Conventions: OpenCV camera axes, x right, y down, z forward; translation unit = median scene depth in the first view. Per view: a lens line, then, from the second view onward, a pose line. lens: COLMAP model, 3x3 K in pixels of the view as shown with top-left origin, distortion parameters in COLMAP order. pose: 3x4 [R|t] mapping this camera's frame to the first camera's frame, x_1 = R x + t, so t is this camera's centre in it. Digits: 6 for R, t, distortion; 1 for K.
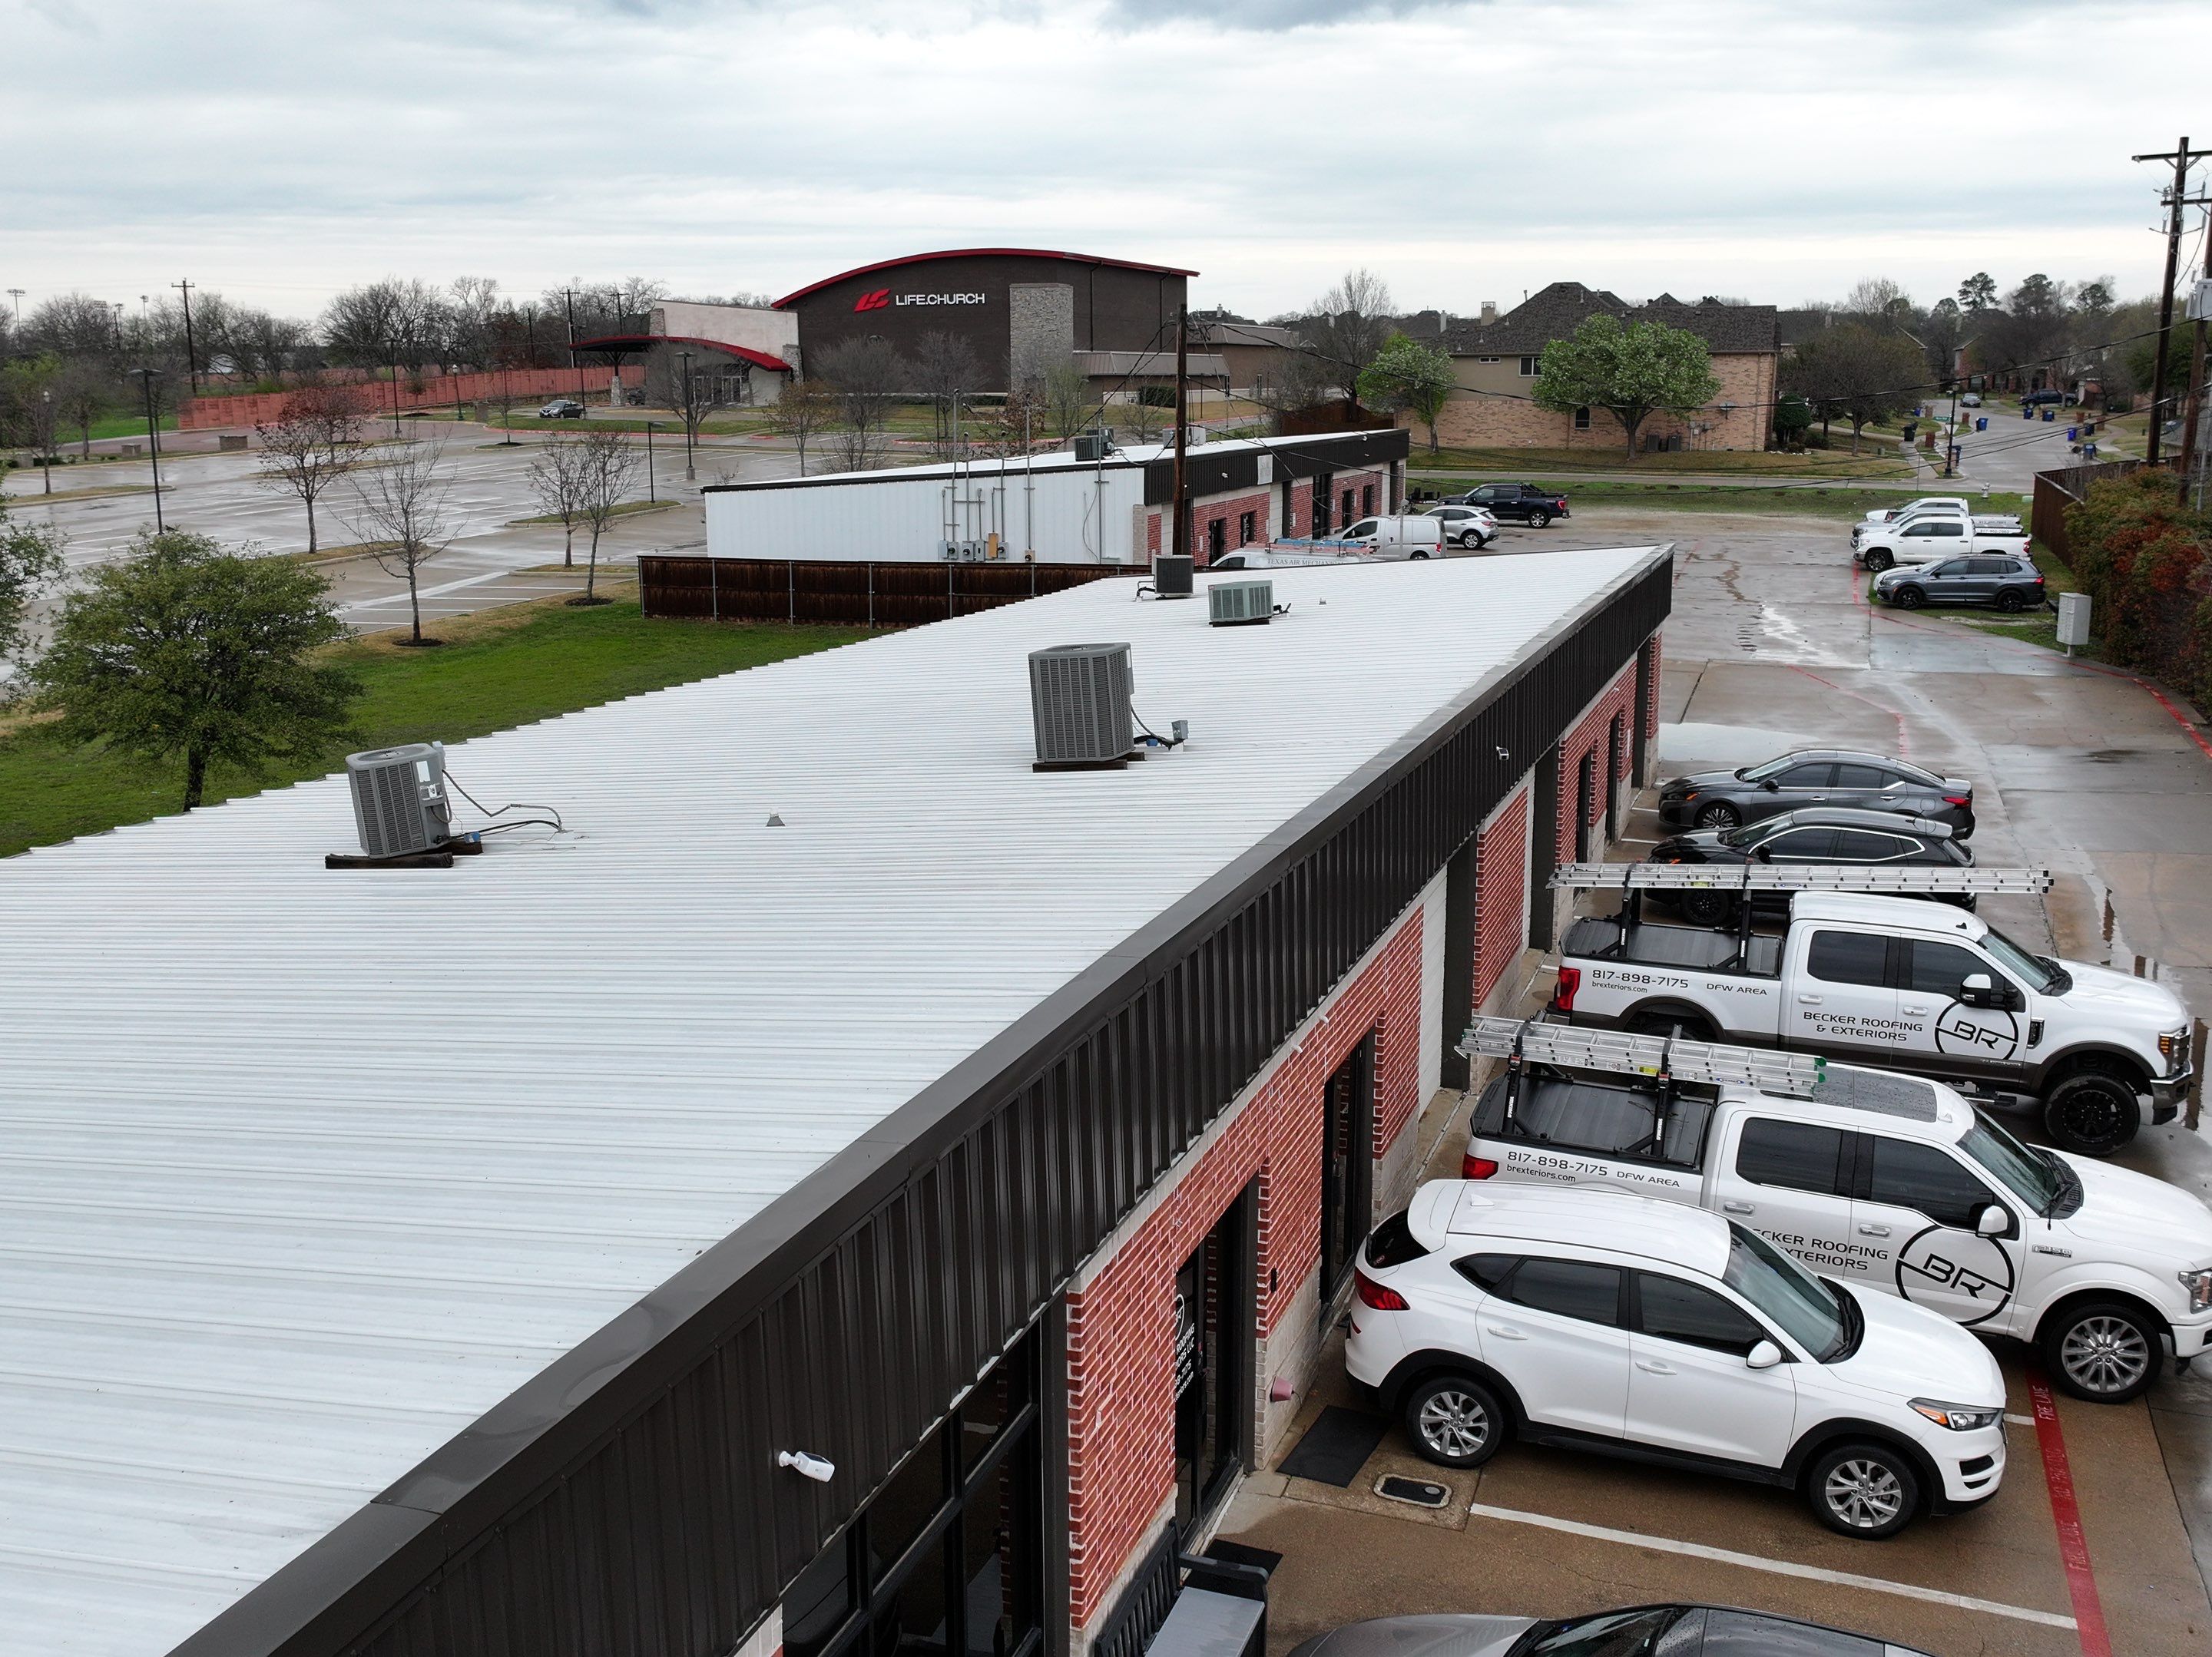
lens RADIAL K [[2179.5, 0, 1103.1], [0, 2179.5, 828.0], [0, 0, 1]] dist [0.005884, 0.000000]
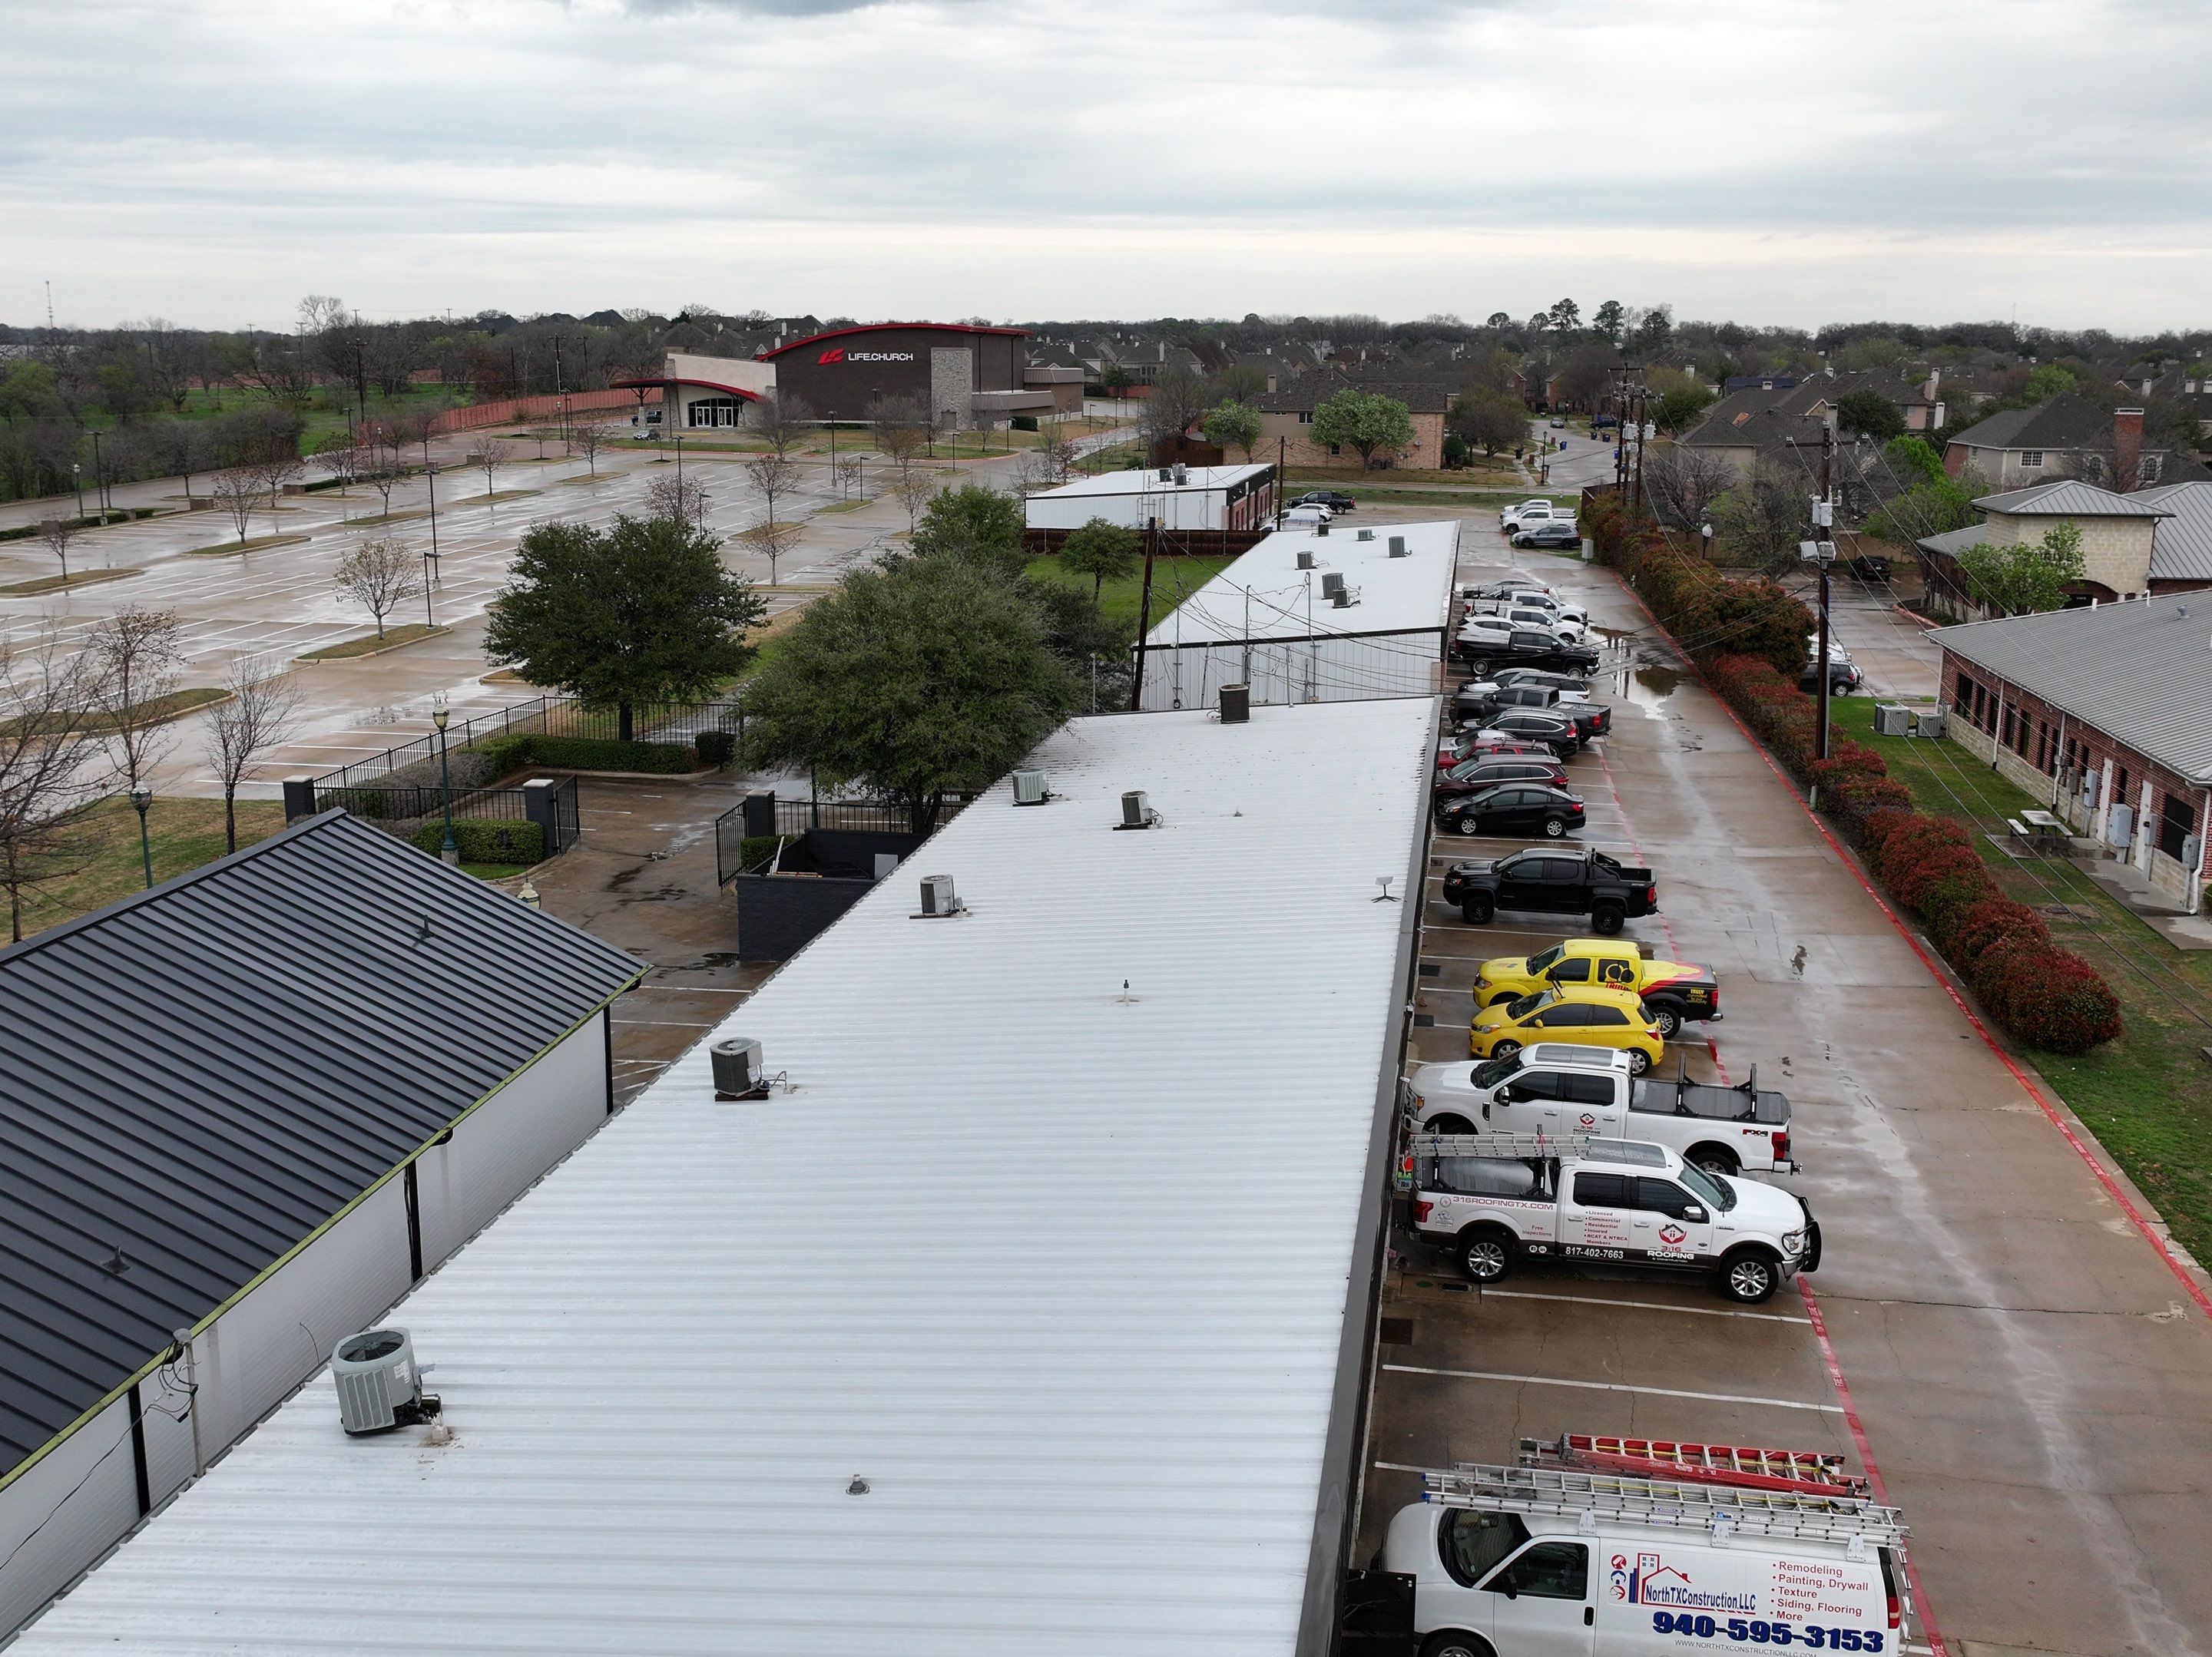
lens RADIAL K [[2179.5, 0, 1107.5], [0, 2179.5, 830.7], [0, 0, 1]] dist [0.005884, 0.000000]
pose [[0.985573, -0.025252, 0.167357, -0.516403], [0.023923, 0.999664, 0.009948, 0.182413], [-0.167552, -0.005801, 0.985846, -1.343061]]
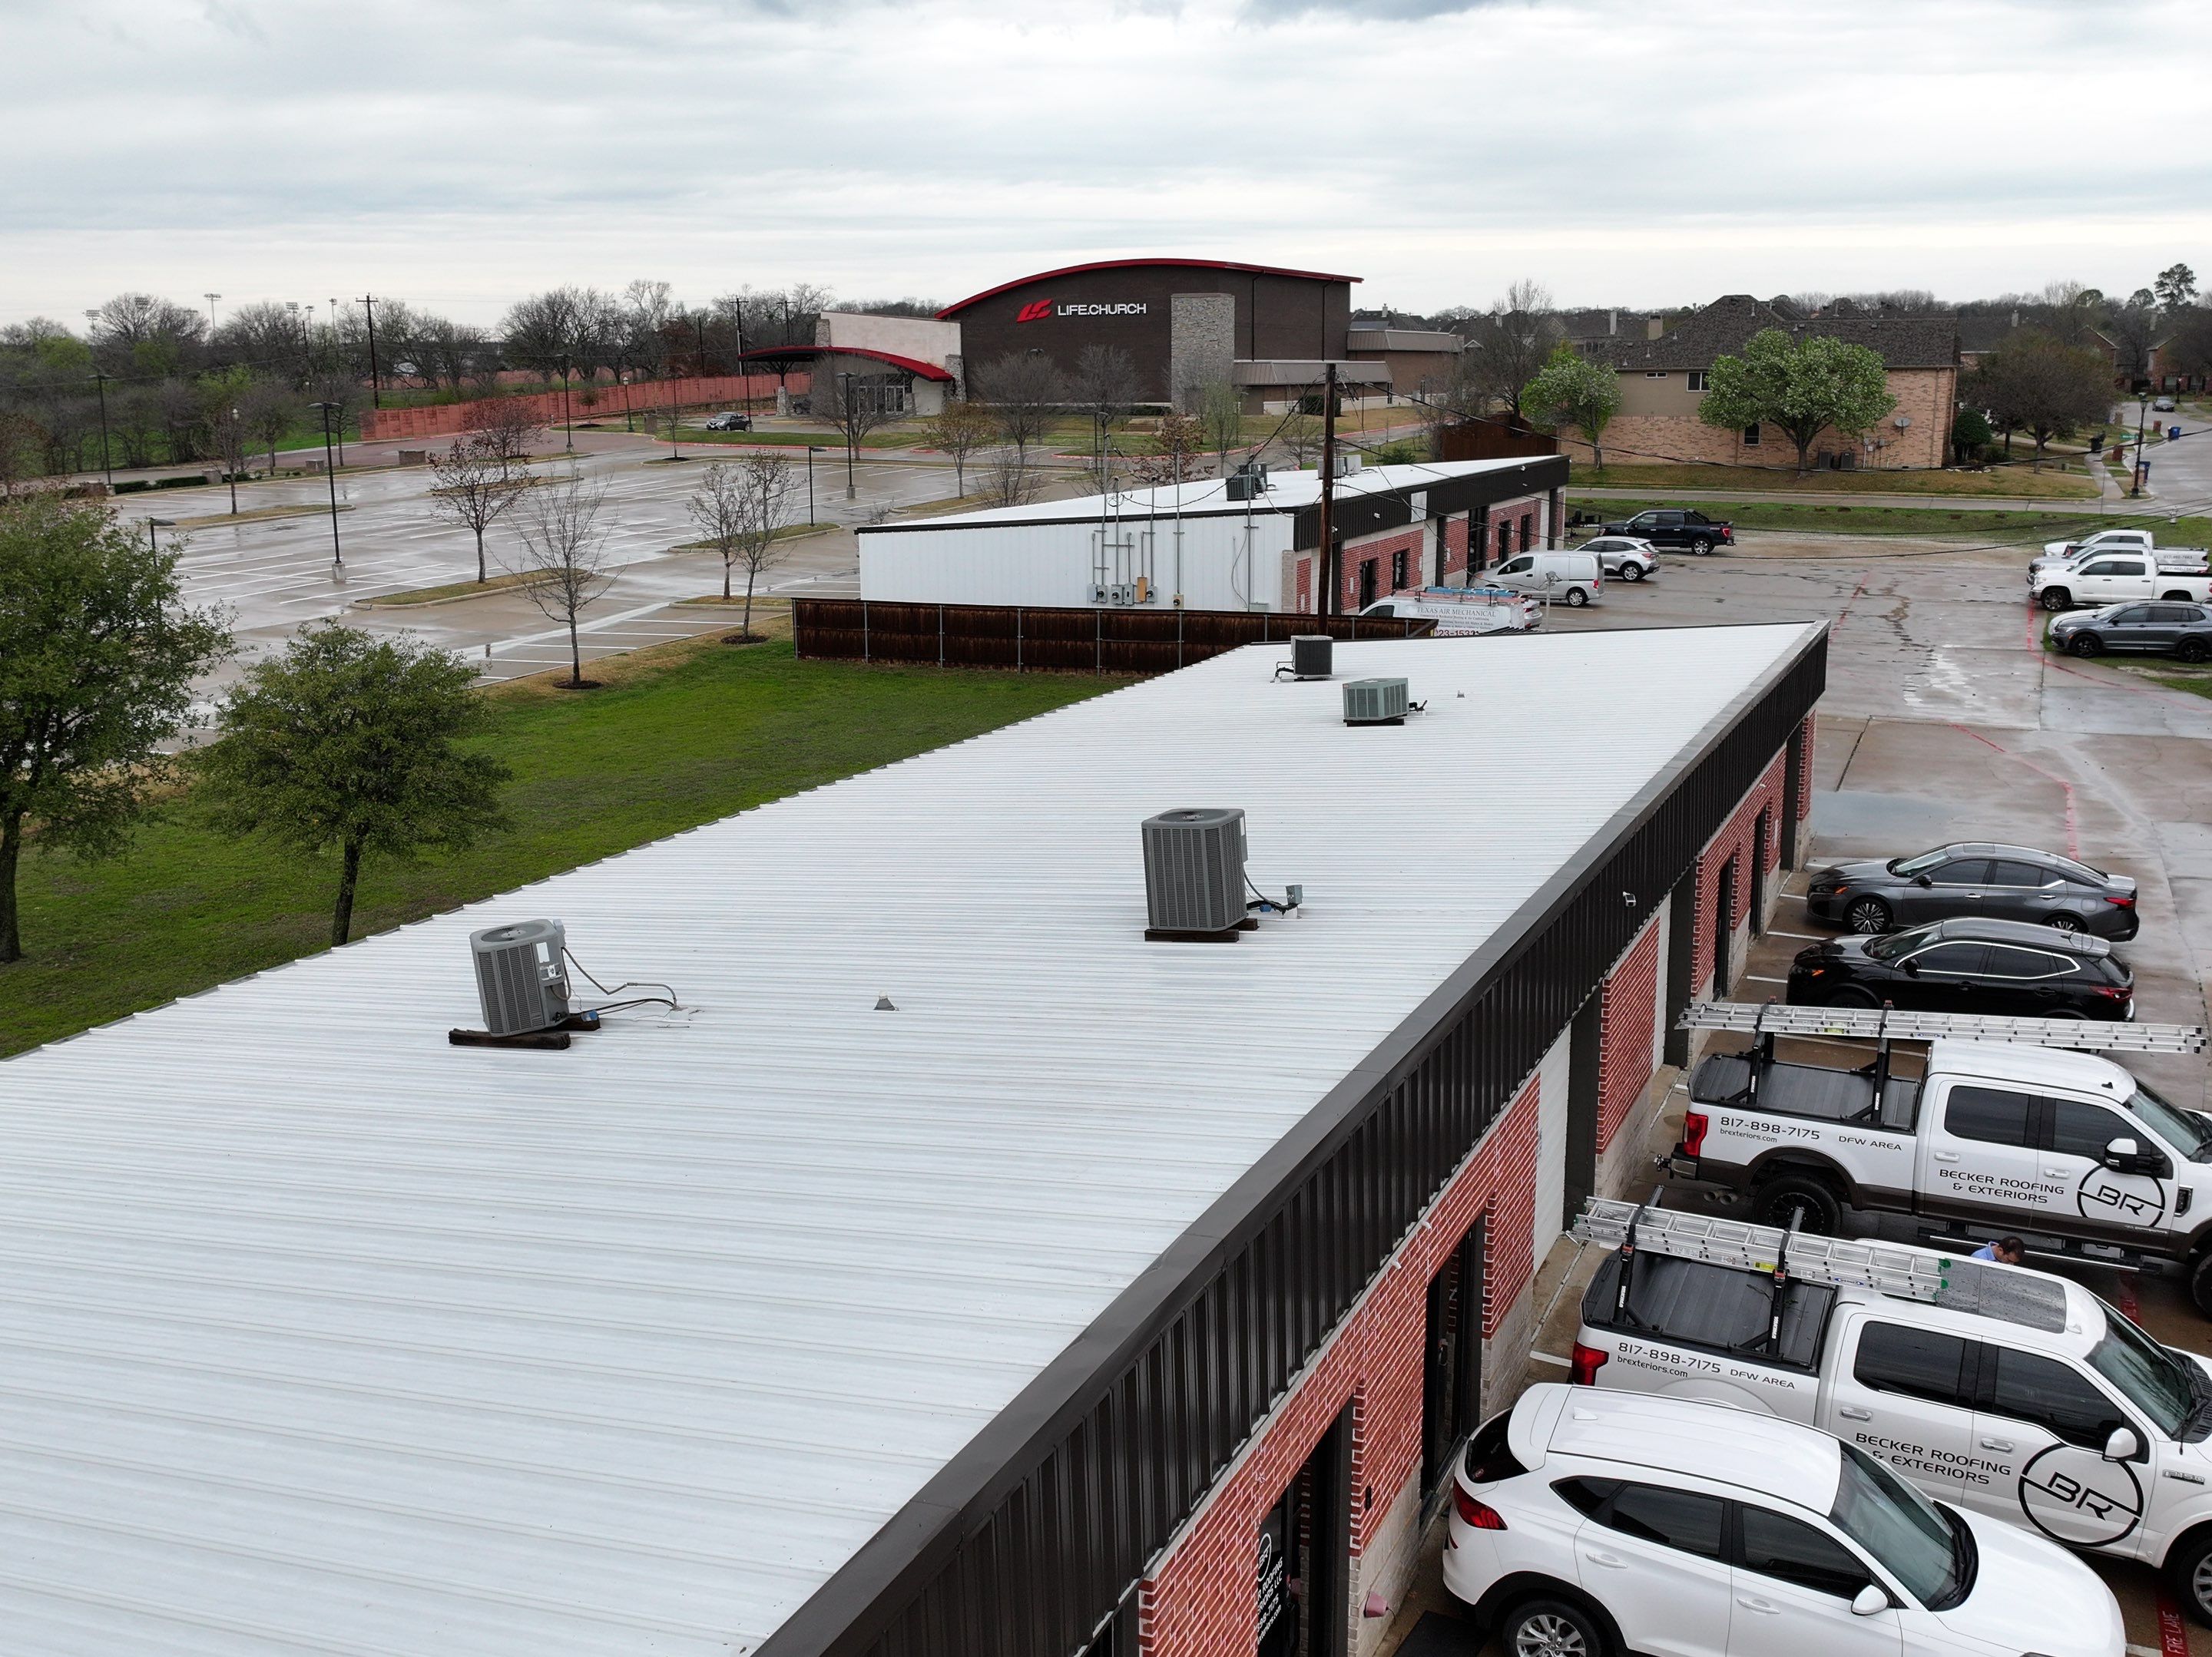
lens RADIAL K [[2179.5, 0, 1103.8], [0, 2179.5, 829.6], [0, 0, 1]] dist [0.005884, 0.000000]
pose [[0.997271, 0.012819, -0.072703, 0.006178], [-0.012525, 0.999911, 0.004510, -0.023566], [0.072755, -0.003587, 0.997343, 0.000158]]
